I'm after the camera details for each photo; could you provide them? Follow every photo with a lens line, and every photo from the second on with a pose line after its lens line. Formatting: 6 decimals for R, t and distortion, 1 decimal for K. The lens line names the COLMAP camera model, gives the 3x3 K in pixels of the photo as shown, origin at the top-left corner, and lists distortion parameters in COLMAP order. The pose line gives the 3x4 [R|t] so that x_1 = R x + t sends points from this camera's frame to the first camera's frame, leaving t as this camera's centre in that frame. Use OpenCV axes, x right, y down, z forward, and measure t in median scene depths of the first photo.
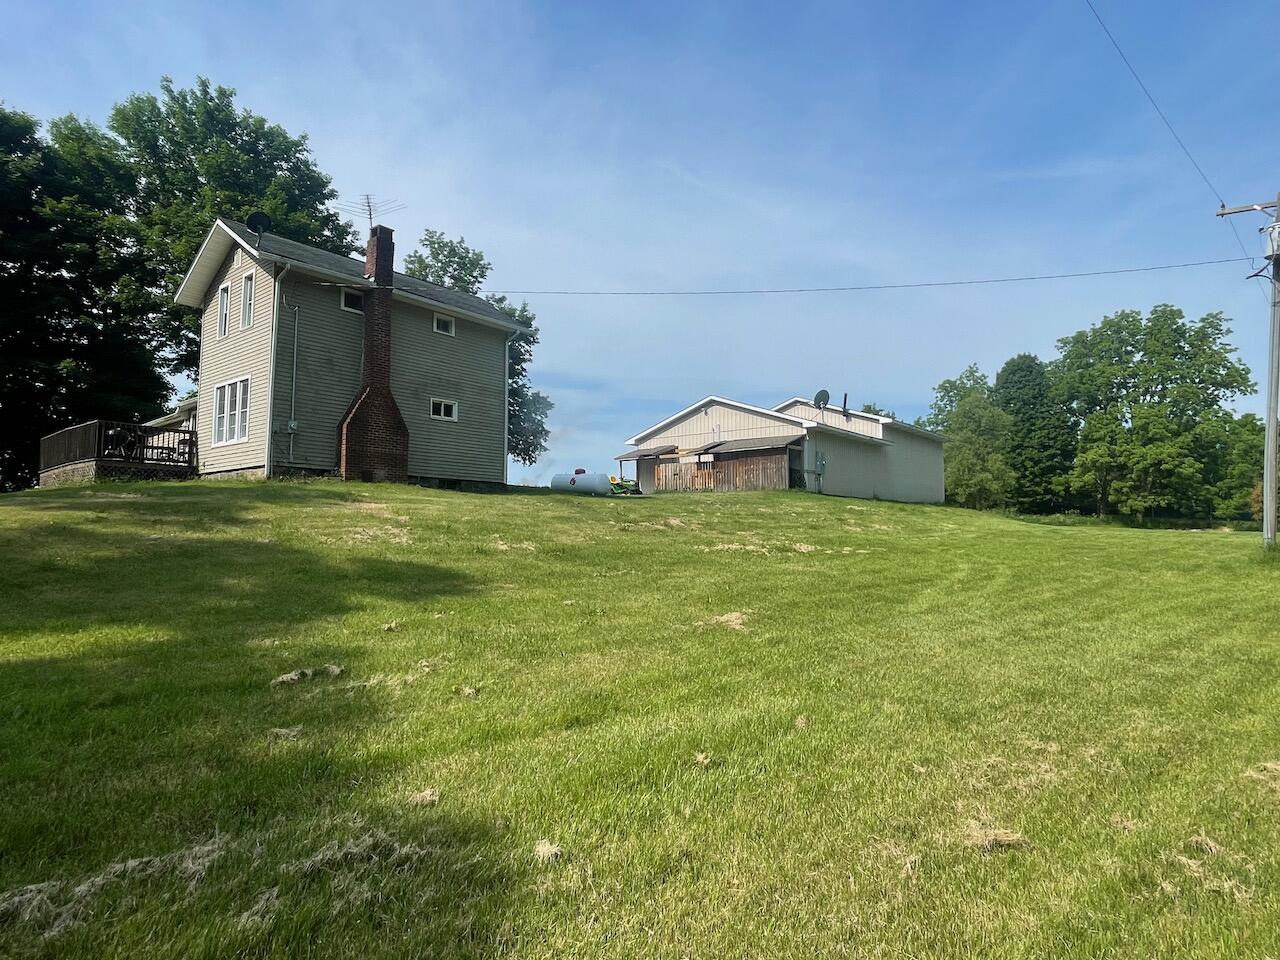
lens RADIAL K [[746.0, 0, 640.4], [0, 746.0, 447.4], [0, 0, 1]] dist [-0.001546, -0.000409]
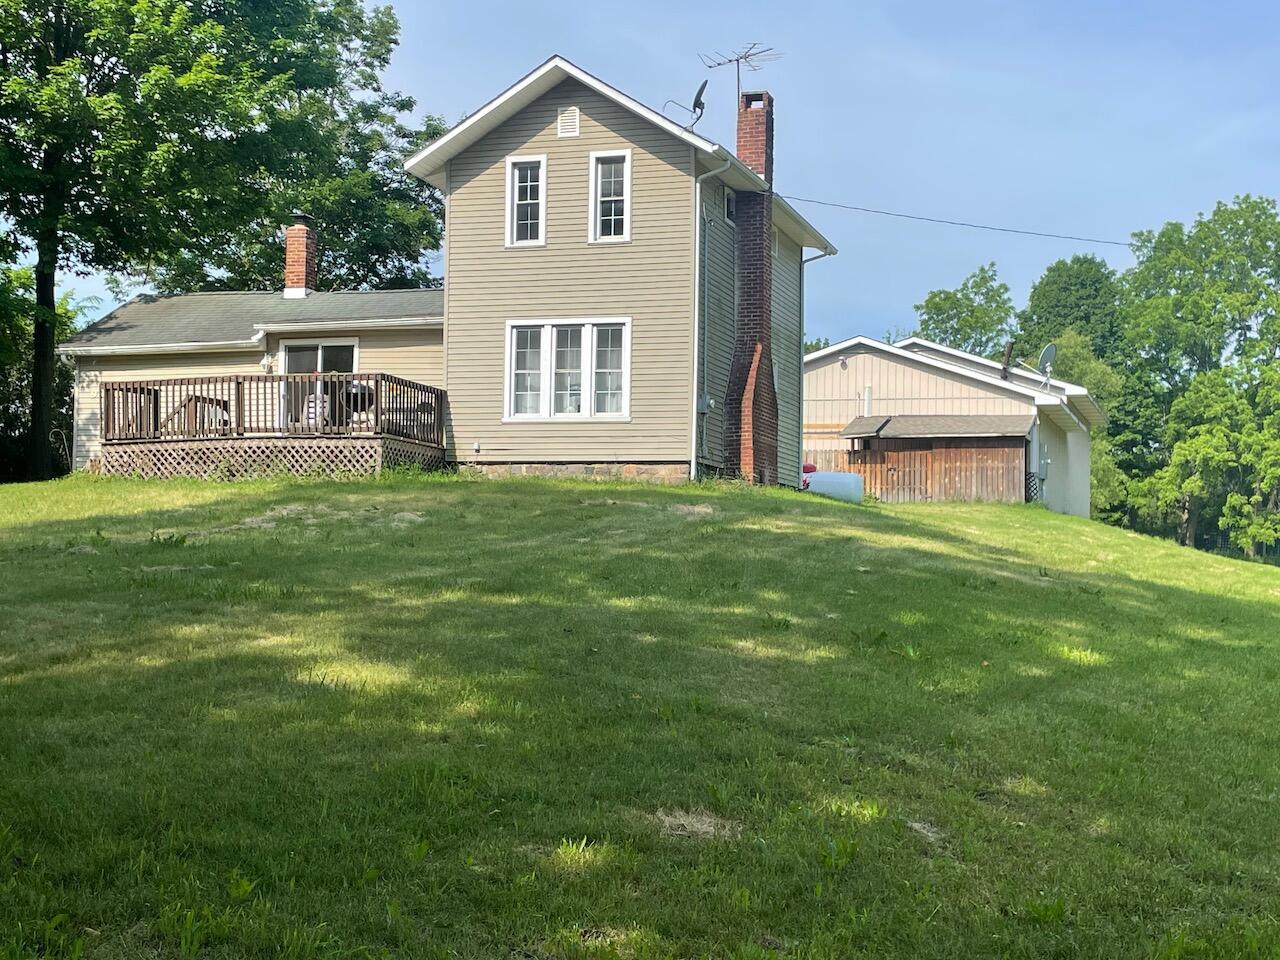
lens RADIAL K [[1717.8, 0, 640.0], [0, 1717.8, 480.0], [0, 0, 1]] dist [0.089232, -0.228128]
pose [[0.936291, 0.037164, 0.349253, -0.274572], [-0.059419, 0.996813, 0.053223, -0.009762], [-0.346162, -0.070585, 0.935516, -0.109815]]
